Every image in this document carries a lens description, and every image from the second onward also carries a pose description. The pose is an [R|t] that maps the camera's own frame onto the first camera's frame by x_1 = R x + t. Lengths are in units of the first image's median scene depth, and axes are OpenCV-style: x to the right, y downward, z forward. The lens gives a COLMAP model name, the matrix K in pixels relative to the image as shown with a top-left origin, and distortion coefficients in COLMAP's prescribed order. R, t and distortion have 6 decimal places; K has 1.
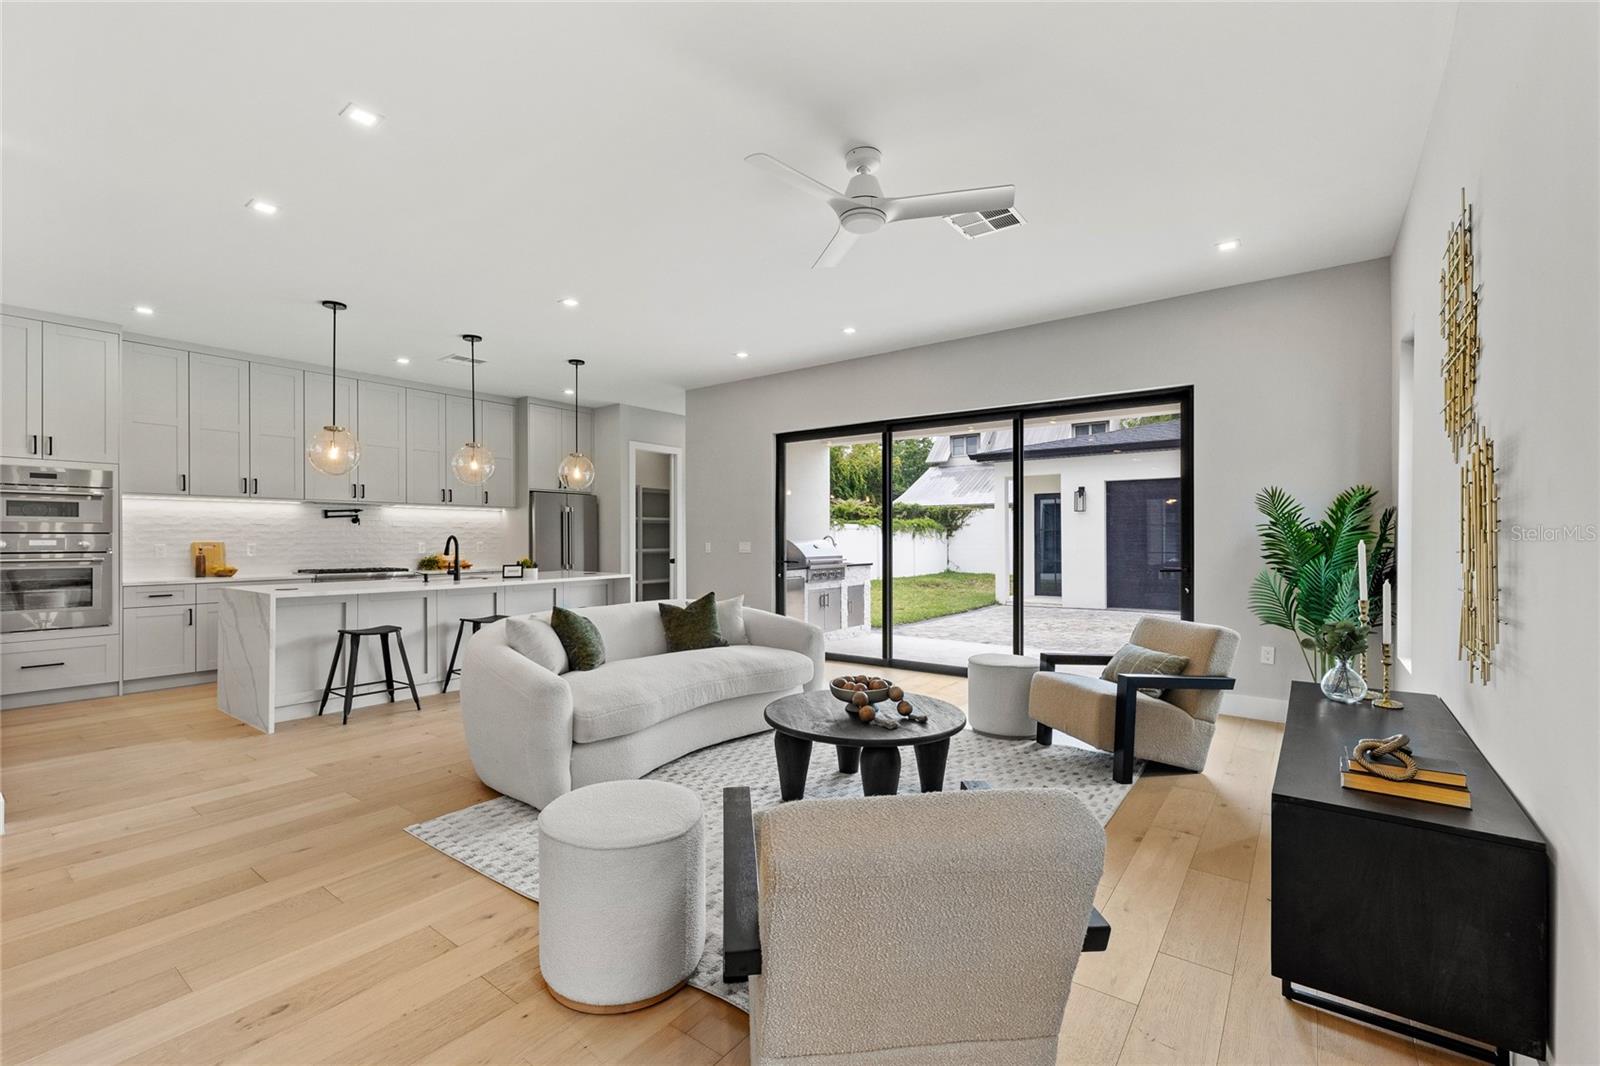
lens RADIAL K [[687.3, 0, 792.8], [0, 687.3, 542.7], [0, 0, 1]] dist [0.000536, 0.000058]
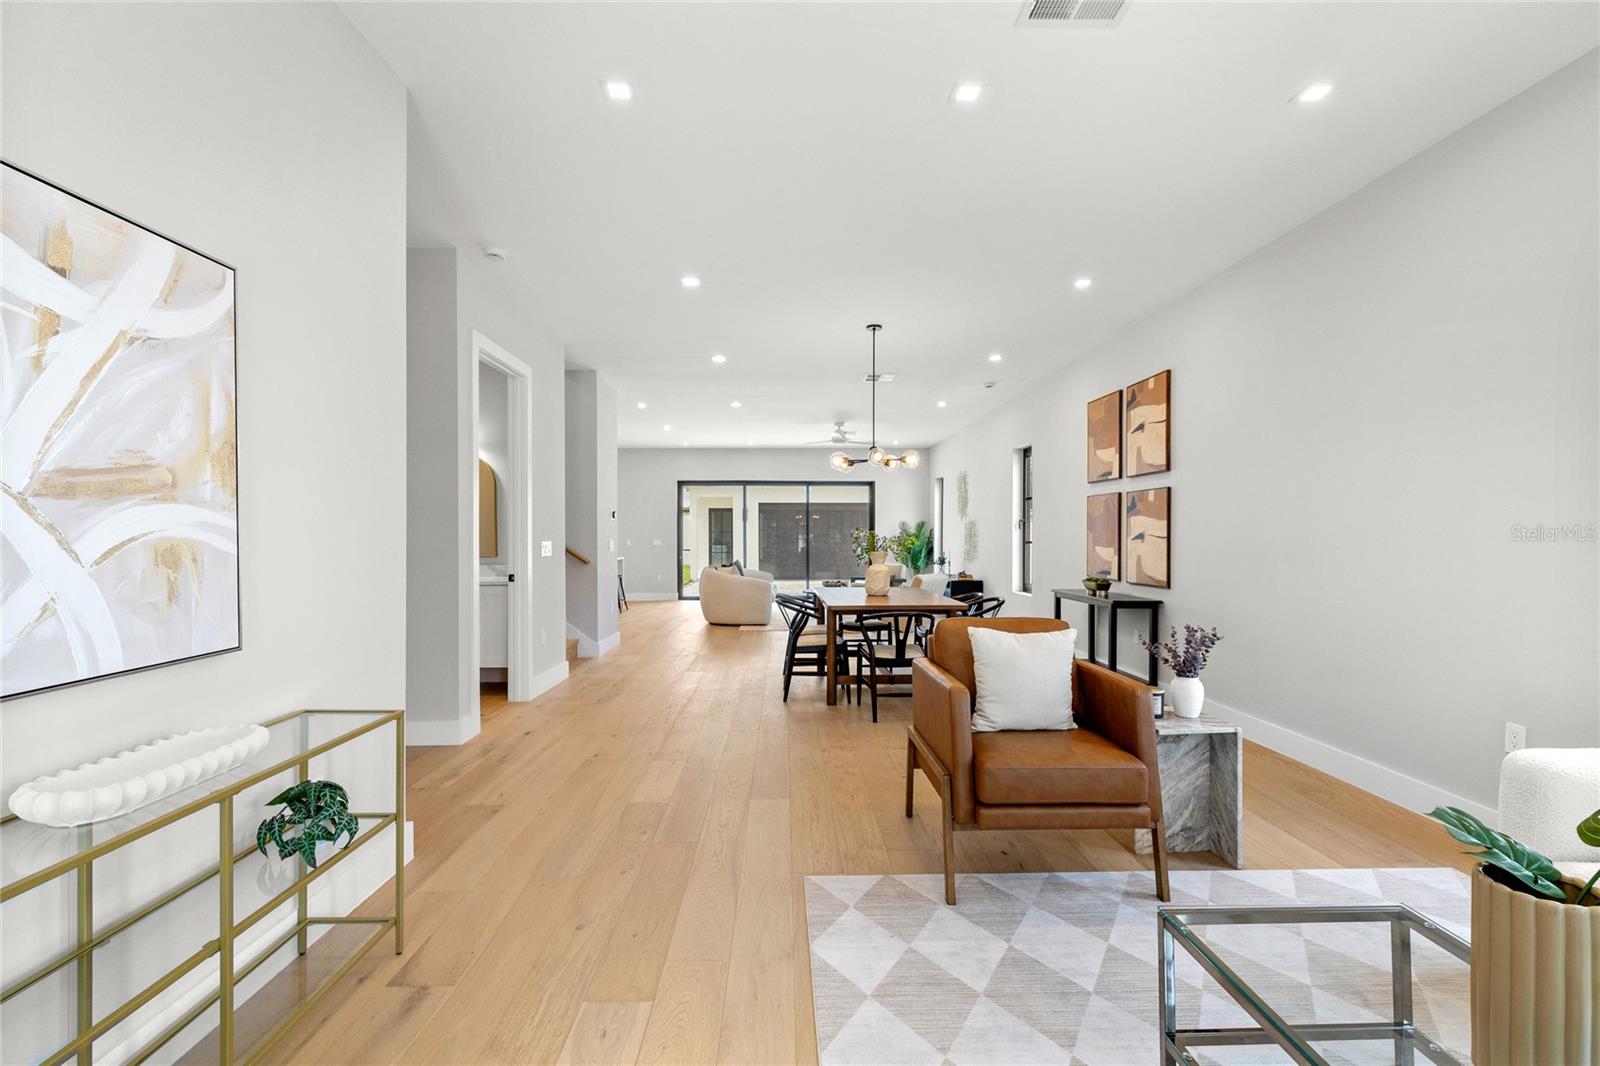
lens RADIAL K [[683.9, 0, 794.9], [0, 683.9, 540.1], [0, 0, 1]] dist [0.003110, 0.000399]
pose [[0.787707, -0.000639, 0.616049, -1.090249], [0.002414, 0.999995, -0.002051, 0.007843], [-0.616045, 0.003103, 0.787705, -0.767351]]
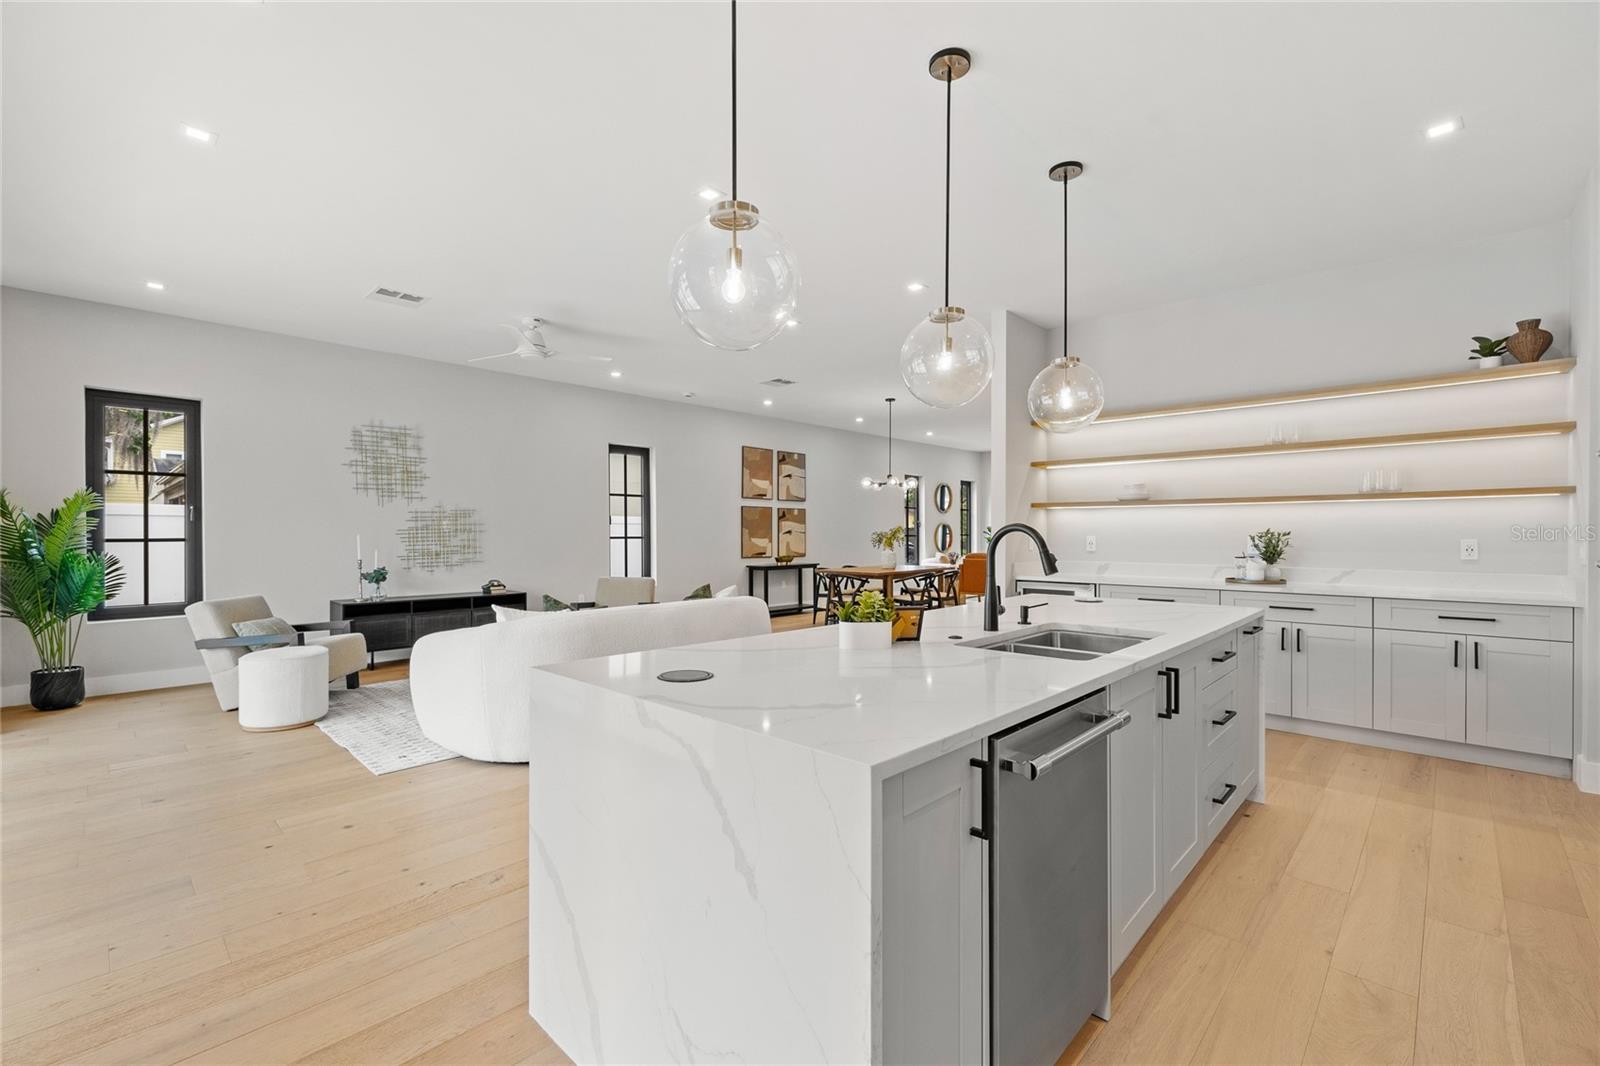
lens RADIAL K [[682.1, 0, 793.8], [0, 682.1, 533.4], [0, 0, 1]] dist [0.000553, 0.000020]
pose [[-0.992581, 0.003186, 0.121542, -0.404135], [0.004146, 0.999962, 0.007649, -0.007648], [-0.121513, 0.008096, -0.992557, 1.377825]]
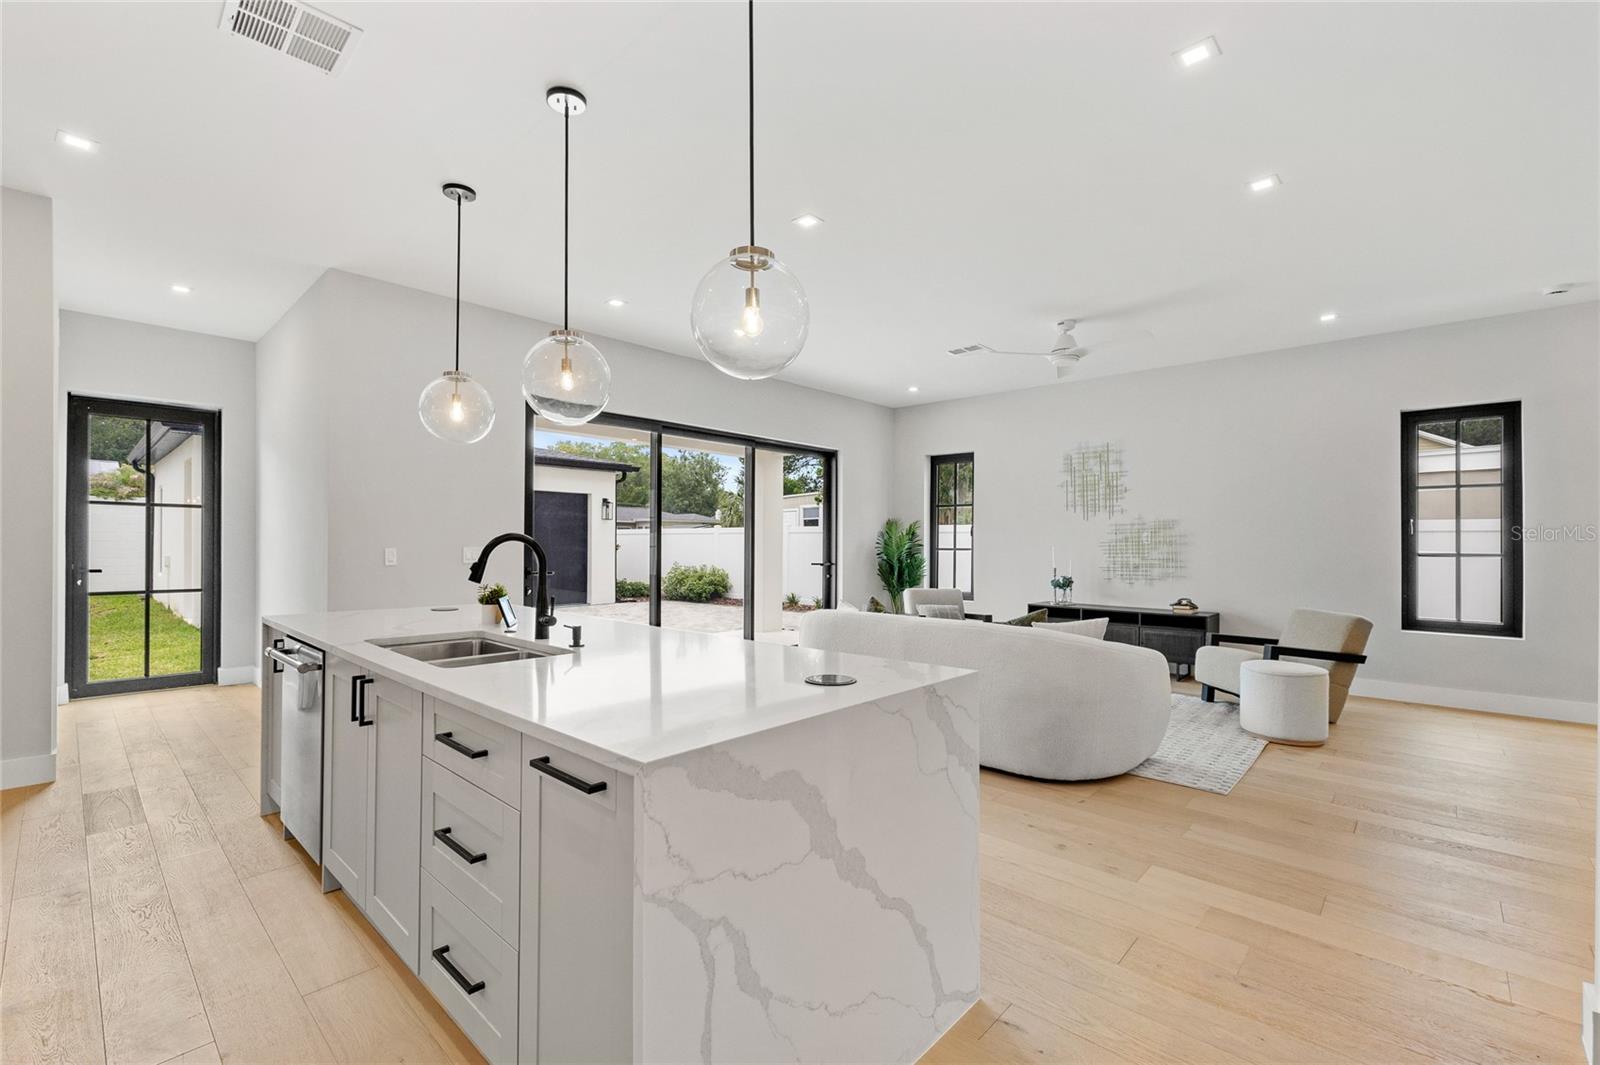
lens RADIAL K [[690.9, 0, 785.4], [0, 690.9, 538.6], [0, 0, 1]] dist [0.000845, 0.000341]
pose [[0.111817, 0.009662, 0.993682, -0.870143], [0.000879, 0.999951, -0.009822, -0.002729], [-0.993728, 0.001972, 0.111803, 0.770034]]
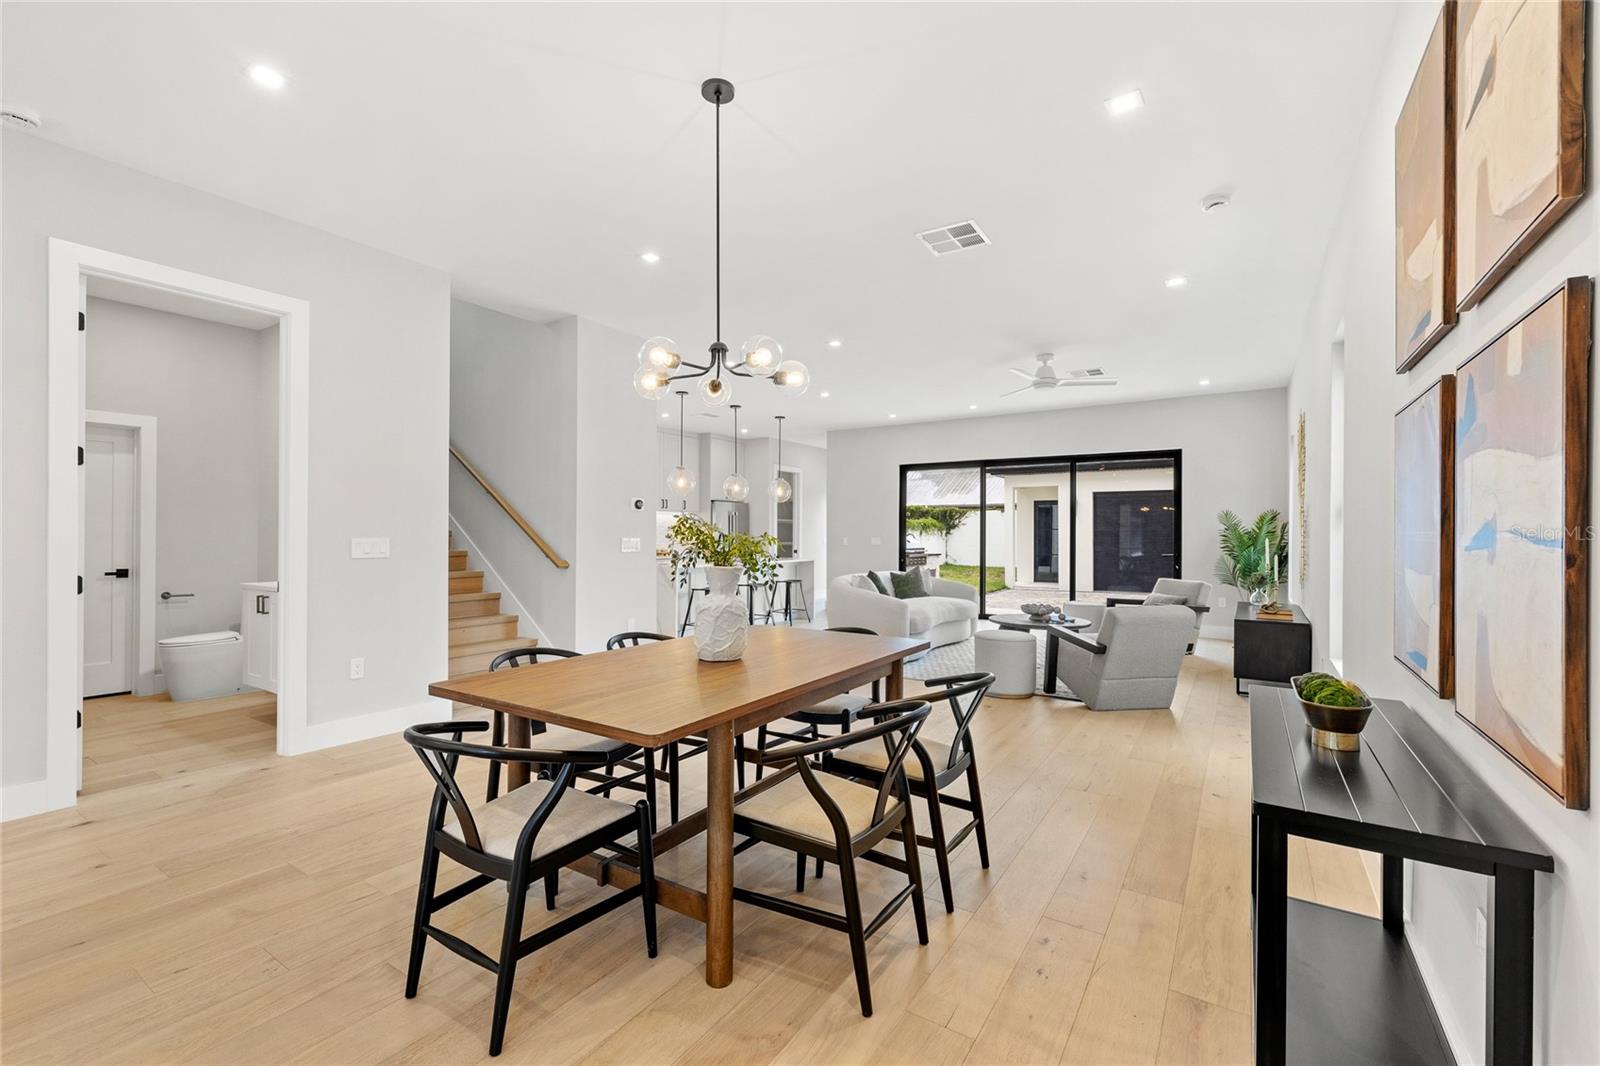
lens RADIAL K [[679.4, 0, 791.6], [0, 679.4, 536.6], [0, 0, 1]] dist [-0.003573, -0.000151]
pose [[0.998346, 0.006346, 0.057139, -0.409140], [-0.006126, 0.999973, -0.004014, 0.004256], [-0.057163, 0.003657, 0.998358, -0.538836]]
